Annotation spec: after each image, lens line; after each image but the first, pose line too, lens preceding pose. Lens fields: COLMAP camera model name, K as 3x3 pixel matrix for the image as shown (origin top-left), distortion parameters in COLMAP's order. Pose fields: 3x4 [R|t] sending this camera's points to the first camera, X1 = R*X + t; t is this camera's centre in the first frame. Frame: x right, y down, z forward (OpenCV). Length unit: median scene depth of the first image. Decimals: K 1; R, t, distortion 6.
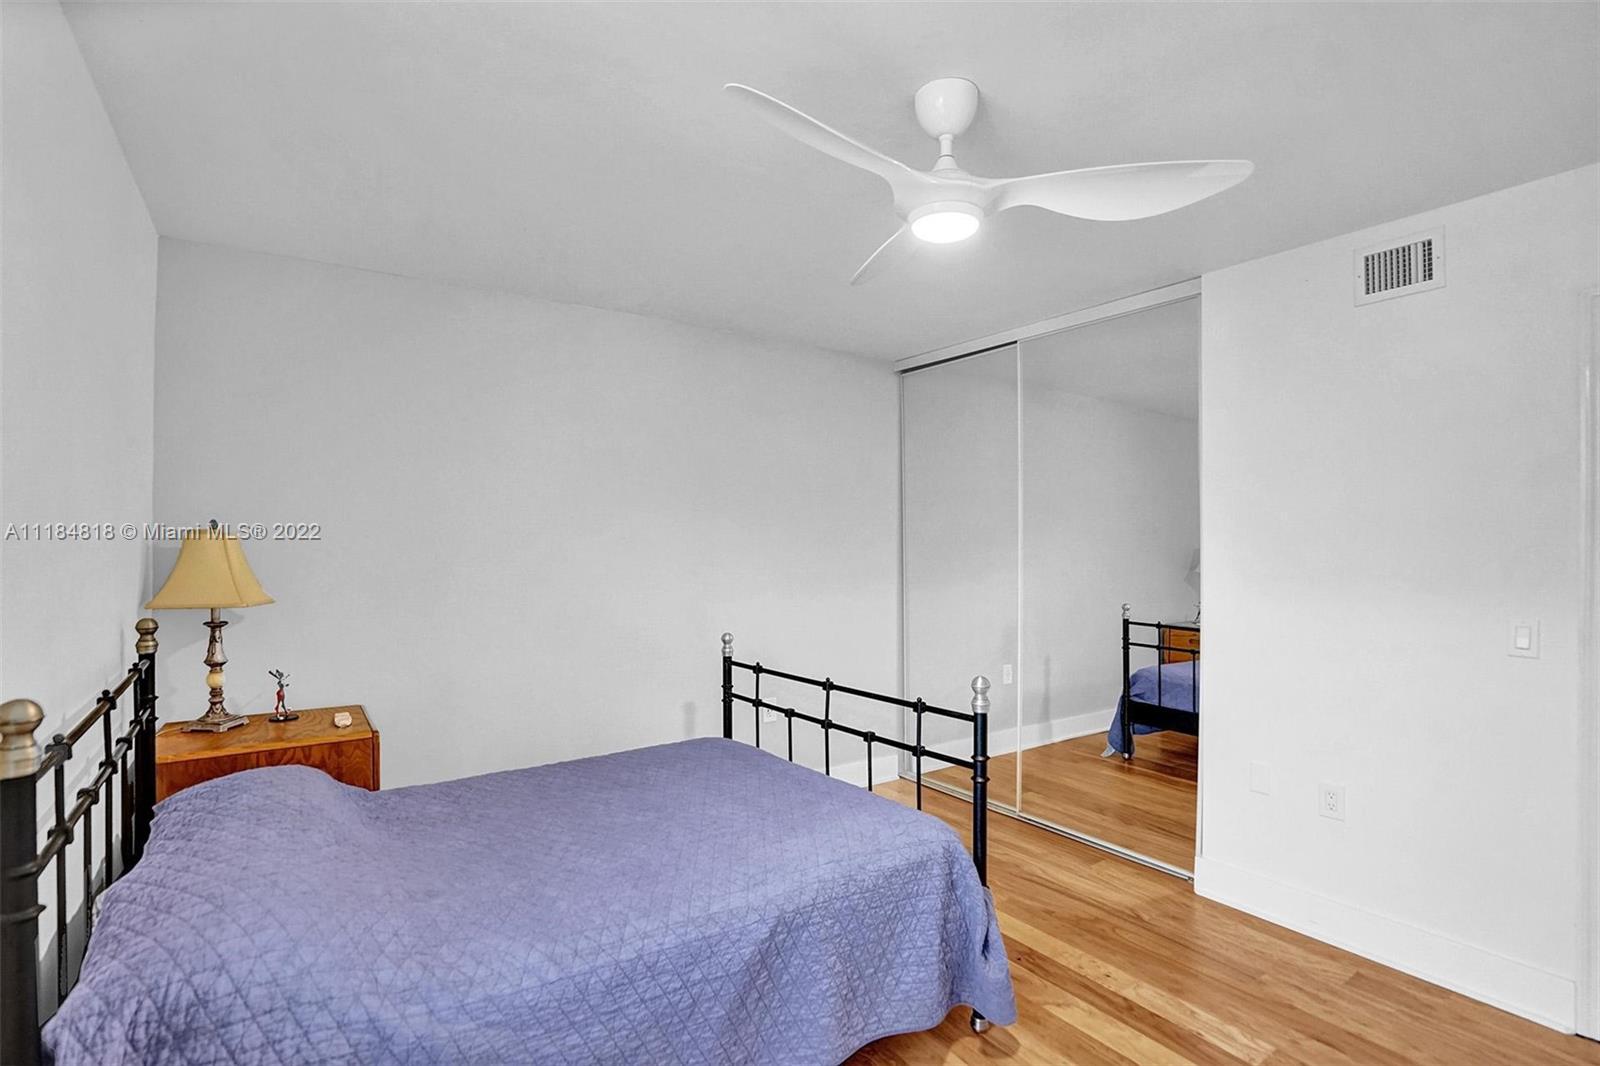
lens RADIAL K [[757.4, 0, 799.2], [0, 757.4, 539.7], [0, 0, 1]] dist [-0.021413, 0.005025]
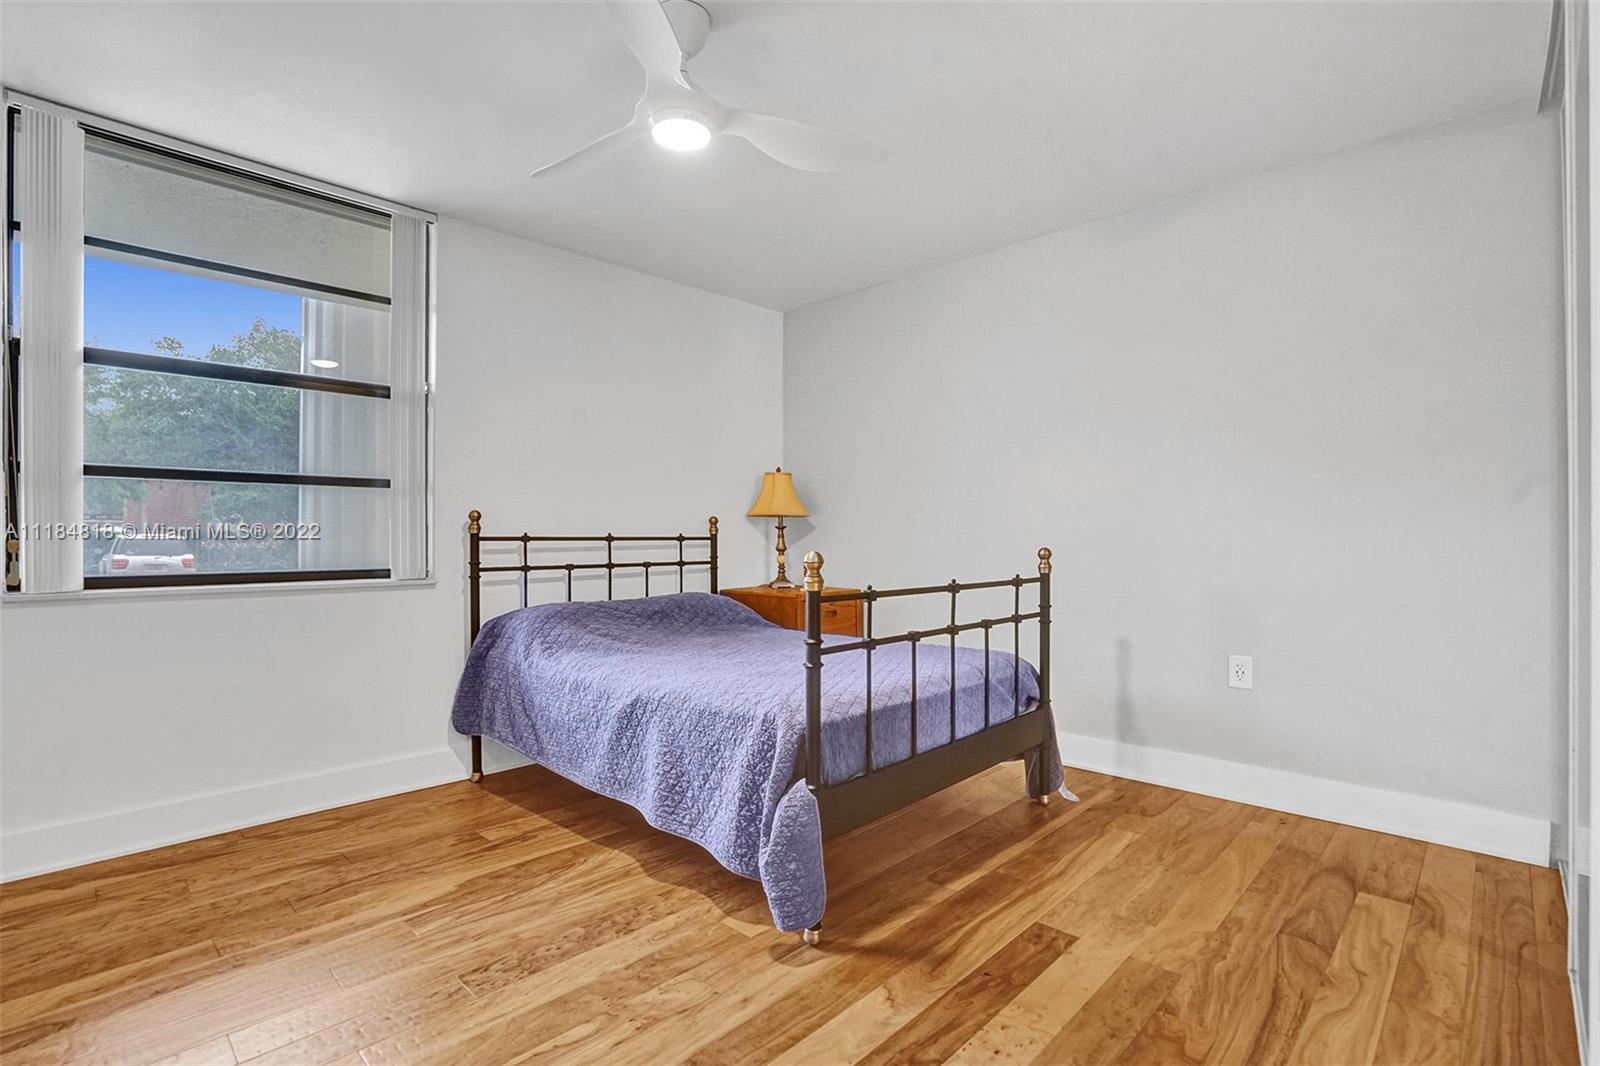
lens RADIAL K [[757.4, 0, 796.7], [0, 757.4, 545.3], [0, 0, 1]] dist [-0.021413, 0.005025]
pose [[0.193822, 0.002894, -0.981032, 0.985955], [0.012924, 0.999901, 0.005503, 0.150525], [0.980952, -0.013745, 0.193766, 0.713047]]
